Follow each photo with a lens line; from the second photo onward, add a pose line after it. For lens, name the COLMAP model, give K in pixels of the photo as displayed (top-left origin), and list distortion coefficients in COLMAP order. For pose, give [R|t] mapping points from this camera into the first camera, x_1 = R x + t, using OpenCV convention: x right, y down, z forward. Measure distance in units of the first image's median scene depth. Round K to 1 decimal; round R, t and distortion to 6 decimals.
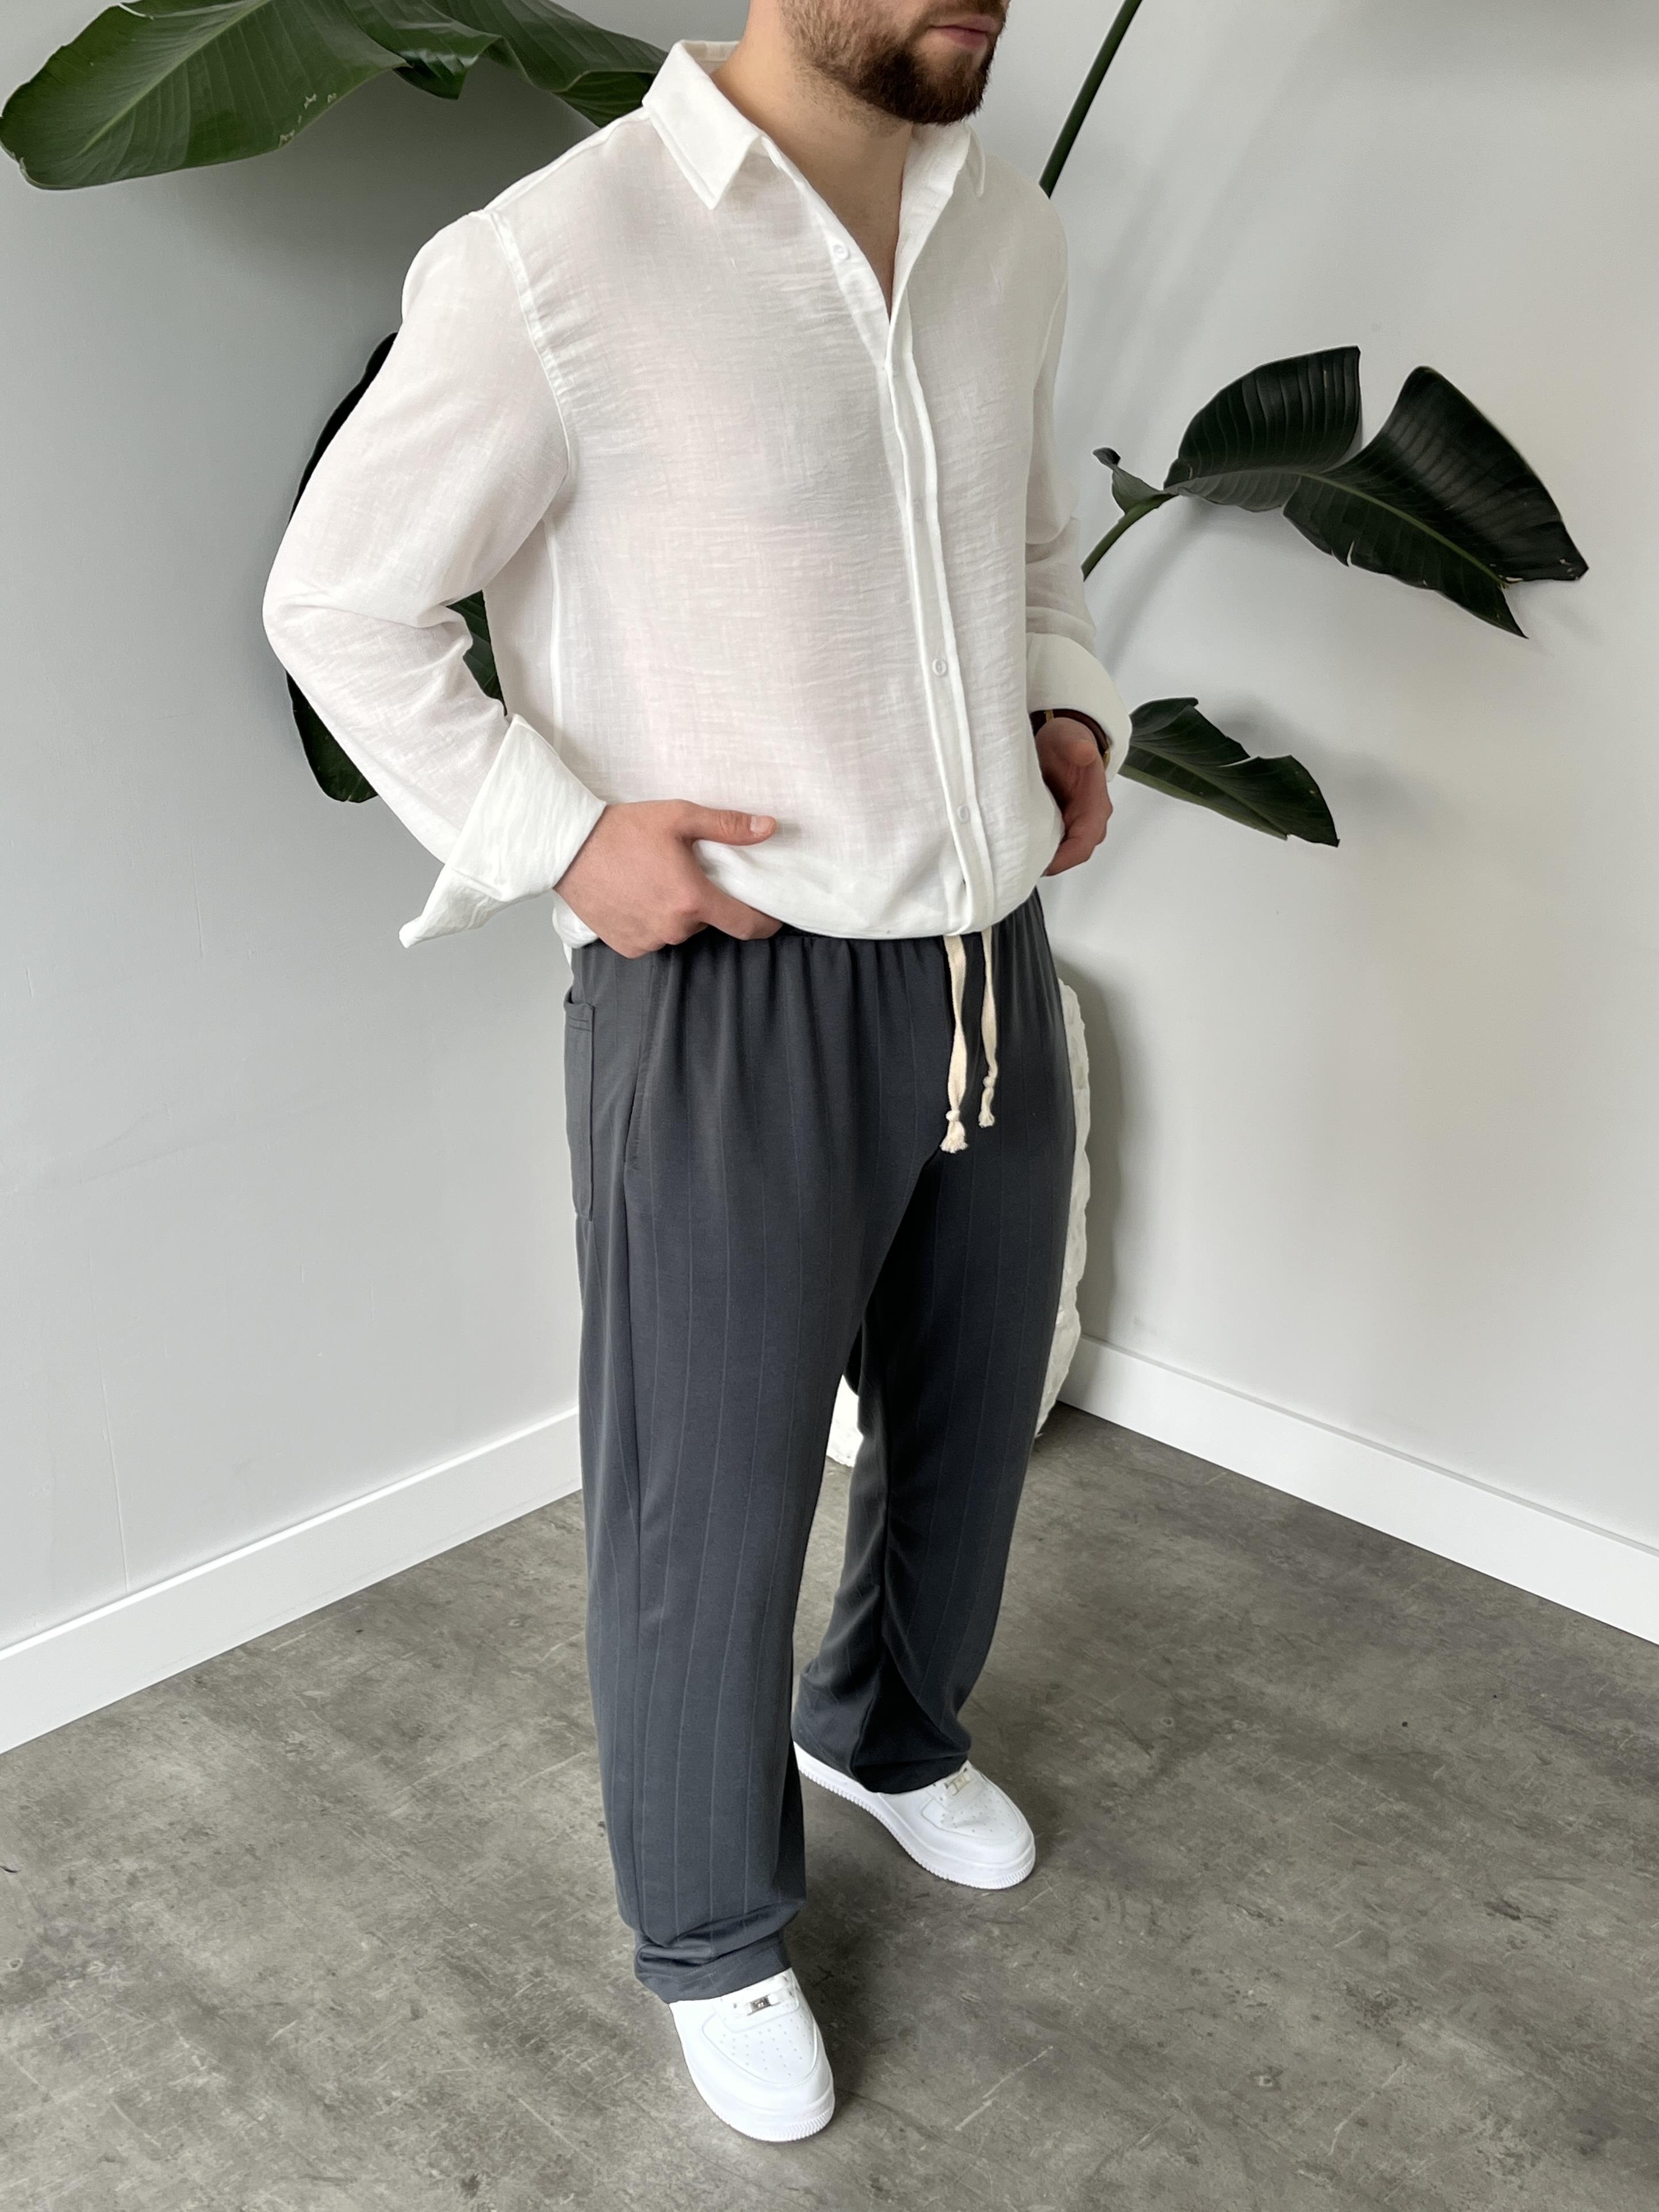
lens RADIAL K [[2148.7, 0, 858.3], [0, 2148.7, 1100.8], [0, 0, 1]] dist [0.012041, 0.002740]
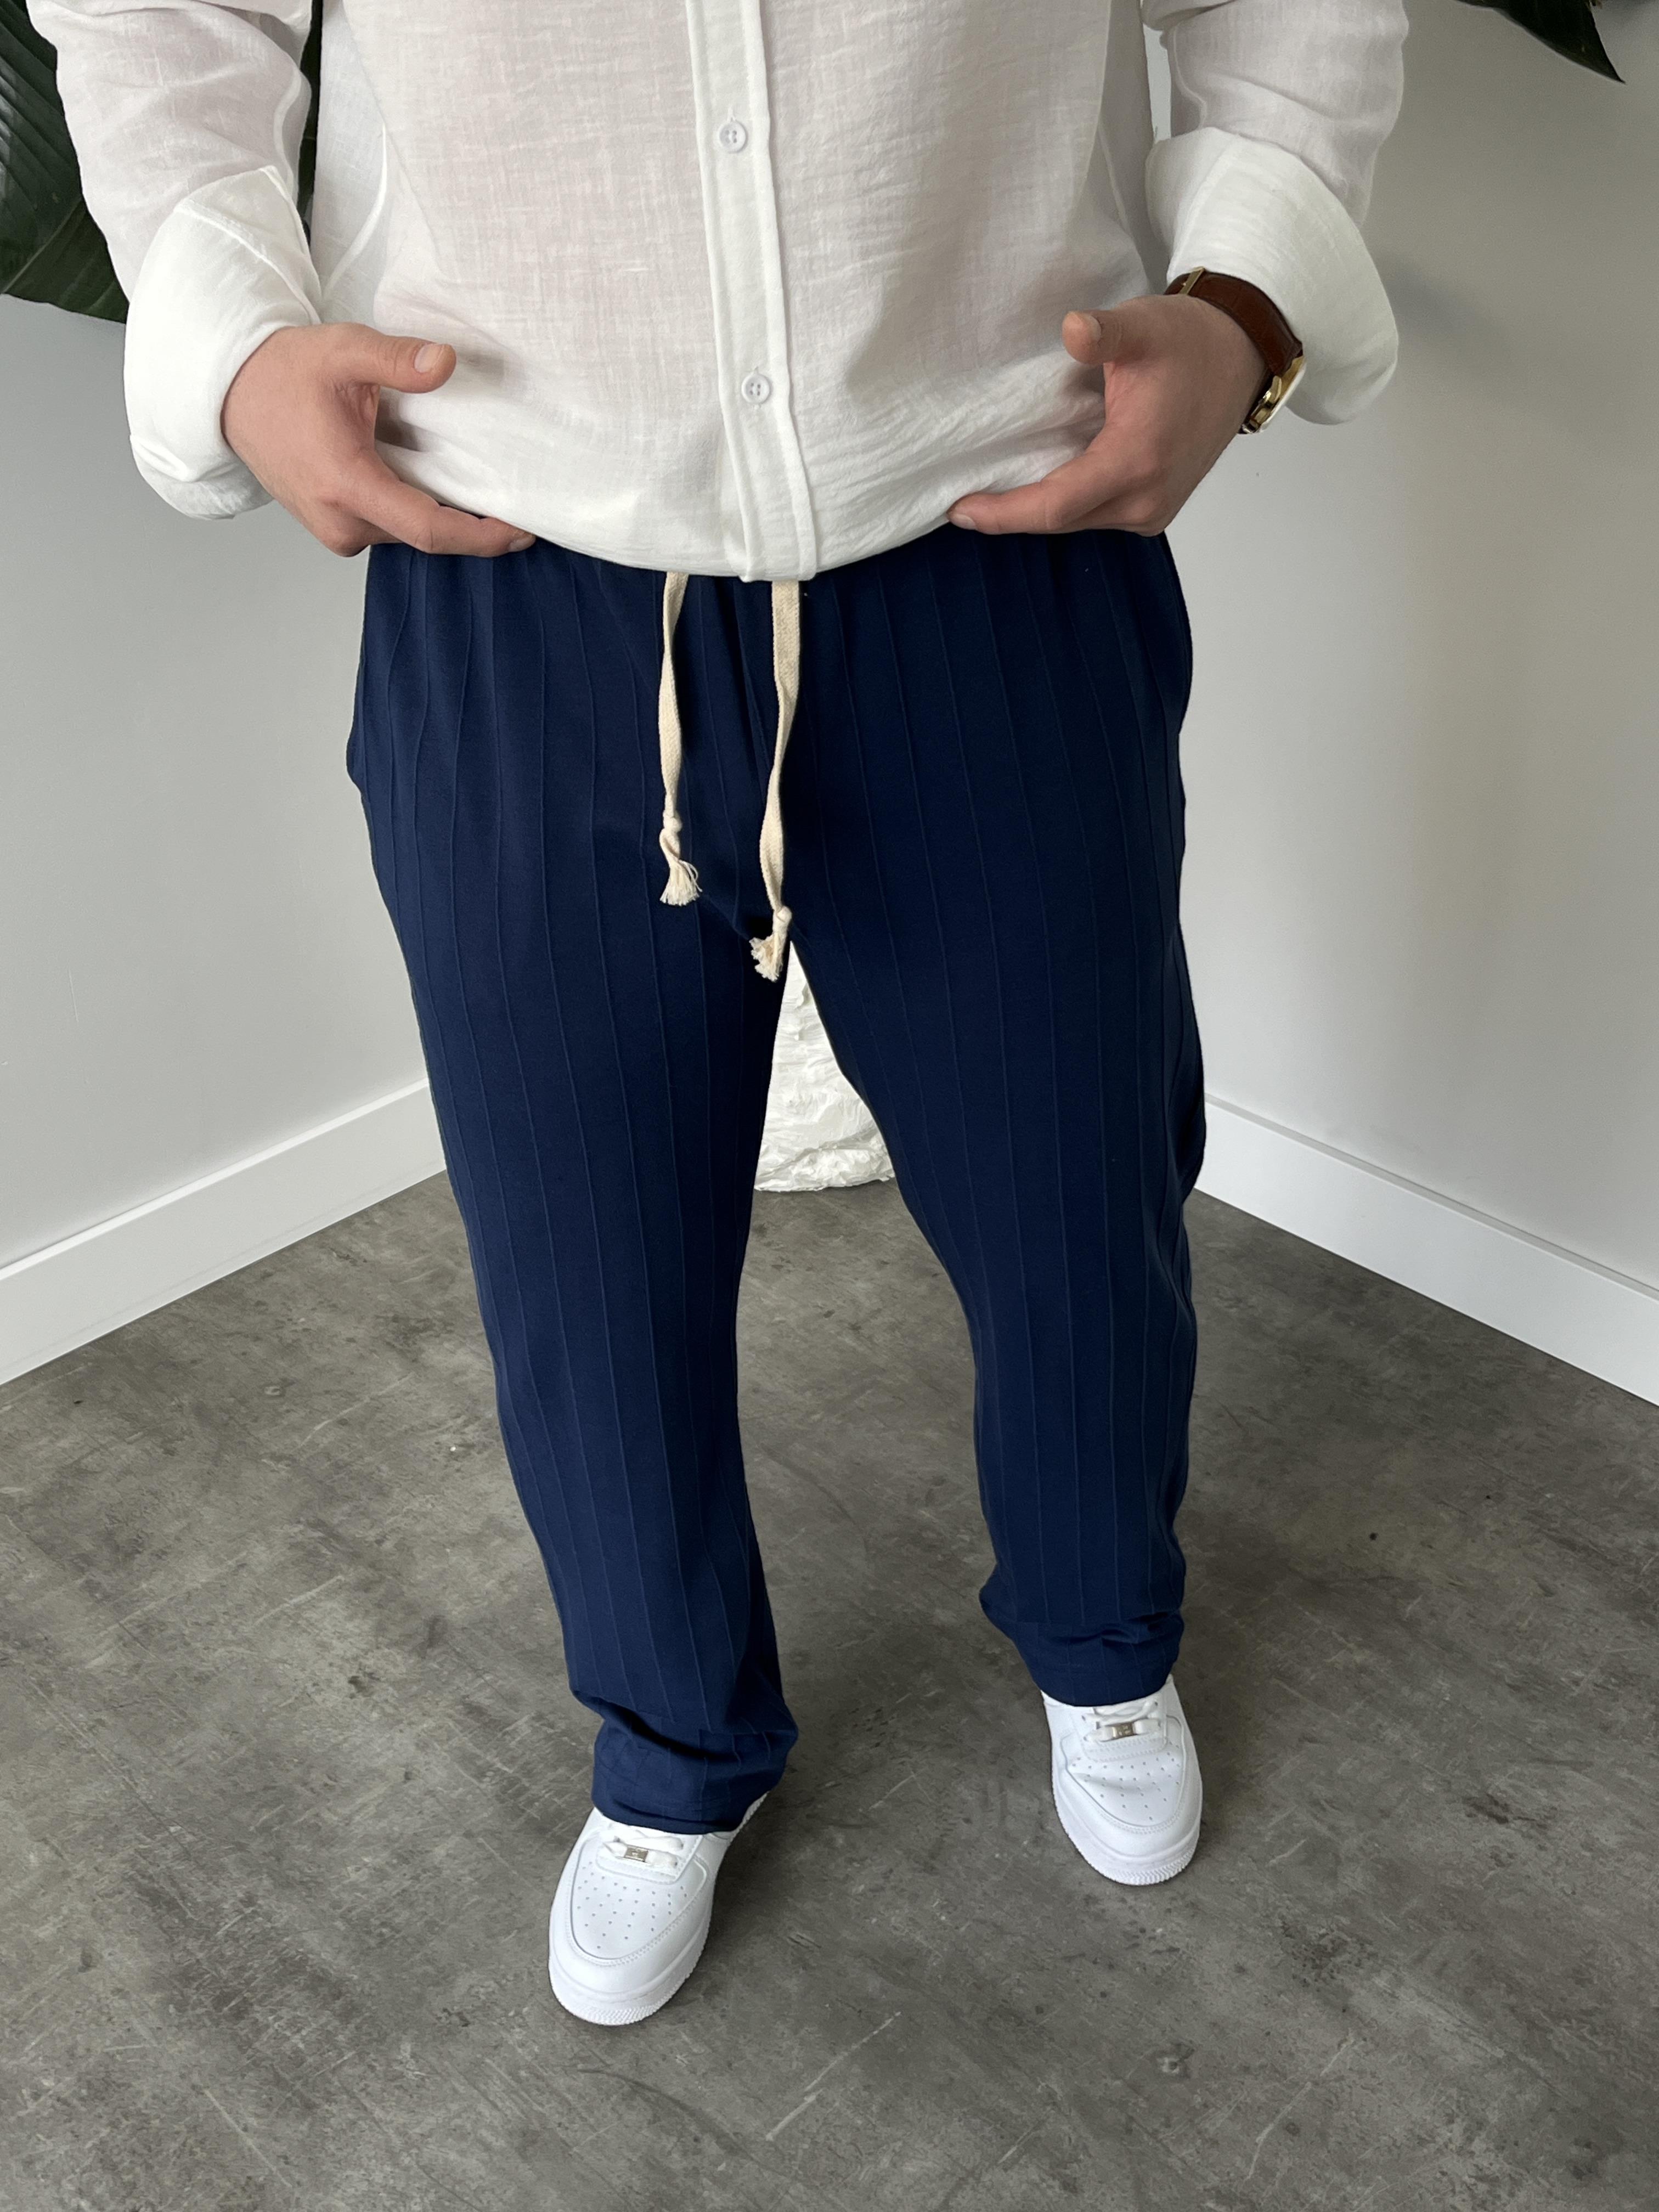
lens RADIAL K [[2345.8, 0, 793.2], [0, 2345.8, 1111.1], [0, 0, 1]] dist [0.031748, -0.045178]
pose [[0.999997, 0.001595, -0.001974, 0.049032], [-0.001179, 0.980749, 0.195267, -0.042888], [0.002247, -0.195264, 0.980748, 0.213274]]
